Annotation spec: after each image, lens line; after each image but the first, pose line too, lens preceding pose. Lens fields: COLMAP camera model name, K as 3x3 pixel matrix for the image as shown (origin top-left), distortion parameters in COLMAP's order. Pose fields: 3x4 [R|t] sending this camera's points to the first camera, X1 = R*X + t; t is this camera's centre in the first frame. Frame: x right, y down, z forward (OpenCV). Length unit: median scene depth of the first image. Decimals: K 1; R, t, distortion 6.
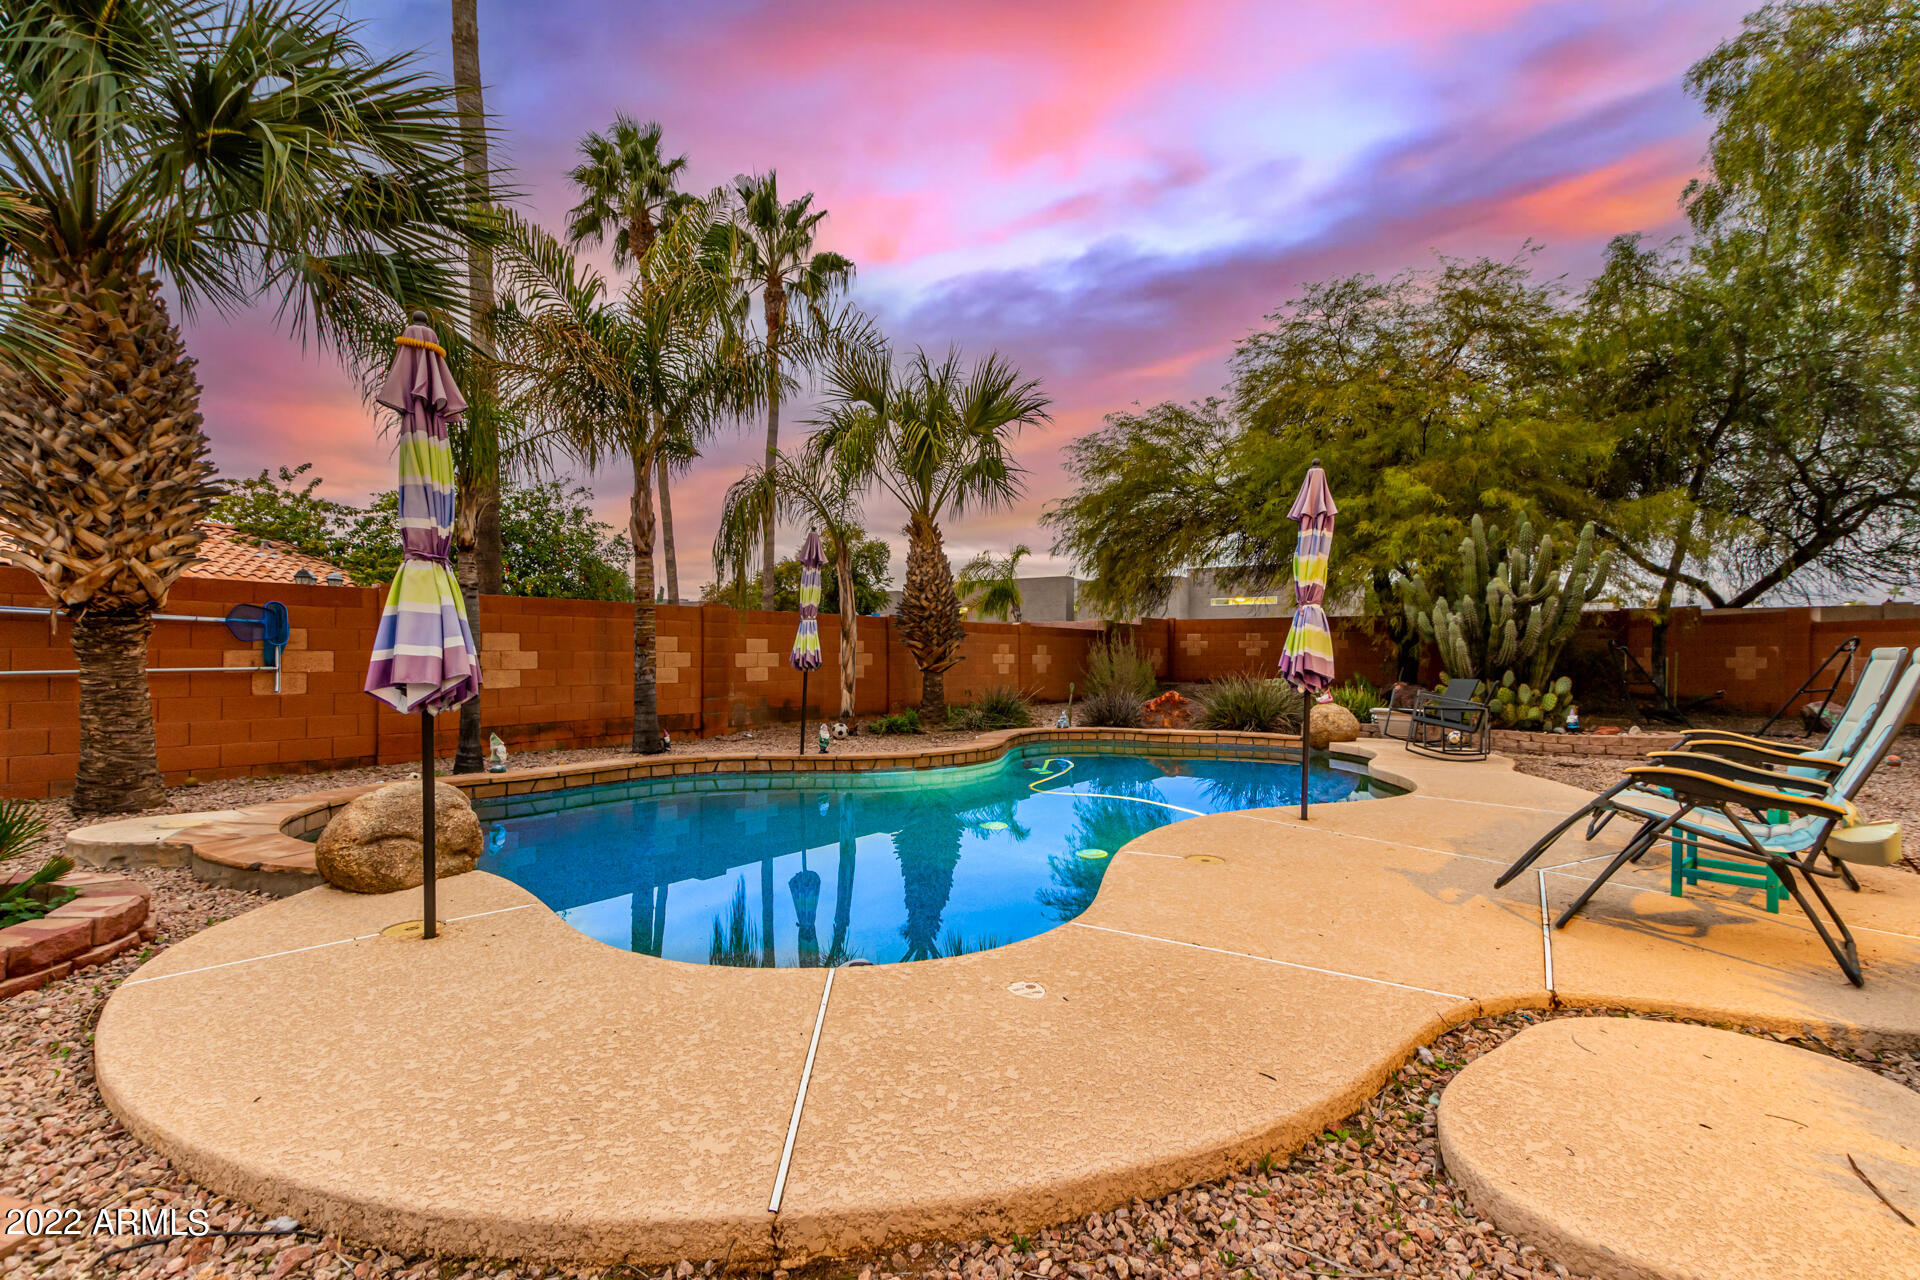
lens RADIAL K [[901.5, 0, 956.9], [0, 901.5, 637.0], [0, 0, 1]] dist [-0.001401, -0.000486]
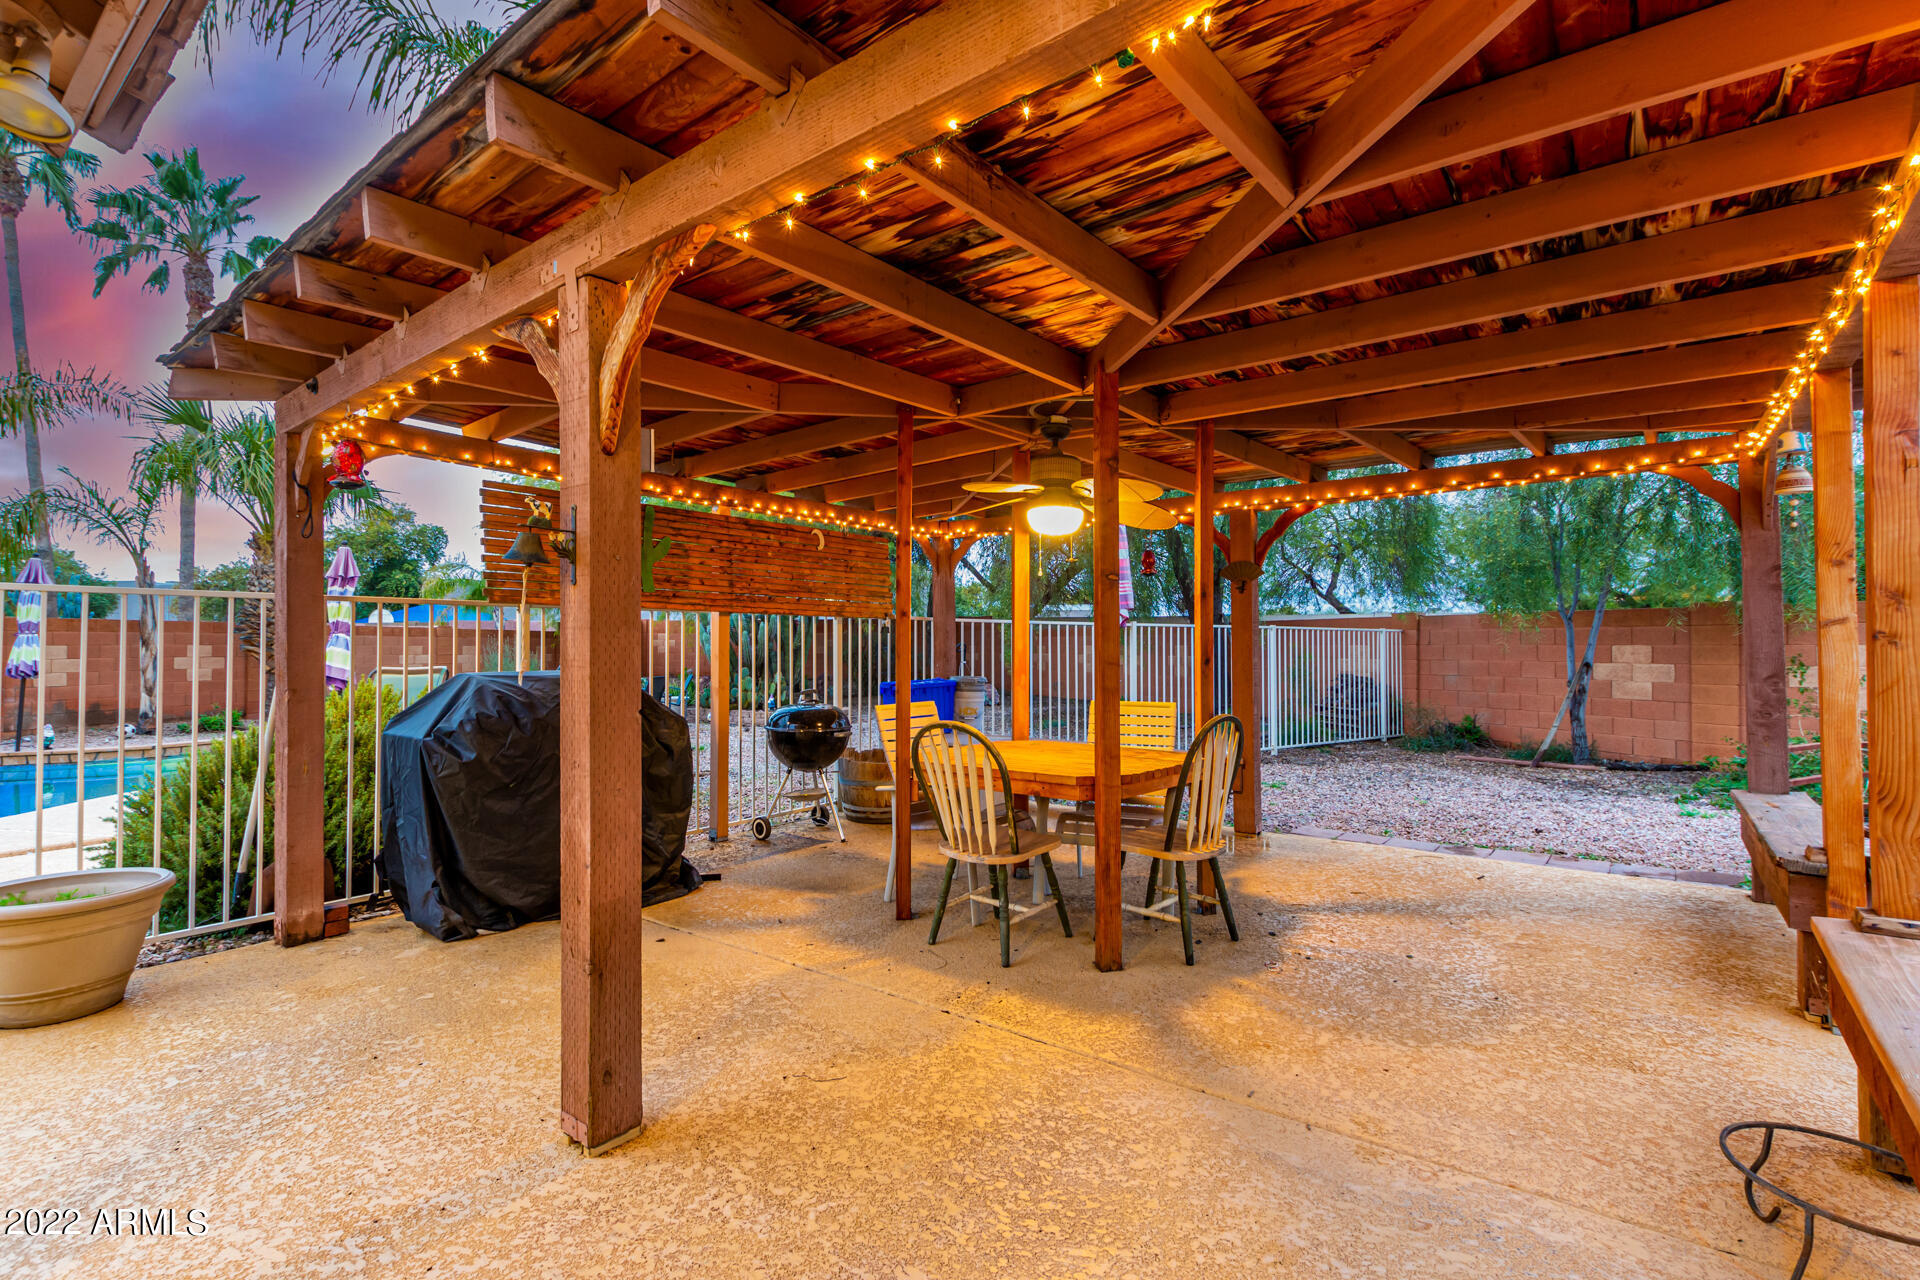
lens RADIAL K [[901.5, 0, 963.9], [0, 901.5, 639.1], [0, 0, 1]] dist [-0.001401, -0.000486]
pose [[0.922377, -0.006542, 0.386235, 0.198230], [0.000473, 0.999875, 0.015805, -0.012459], [-0.386290, -0.014395, 0.922265, -0.212226]]
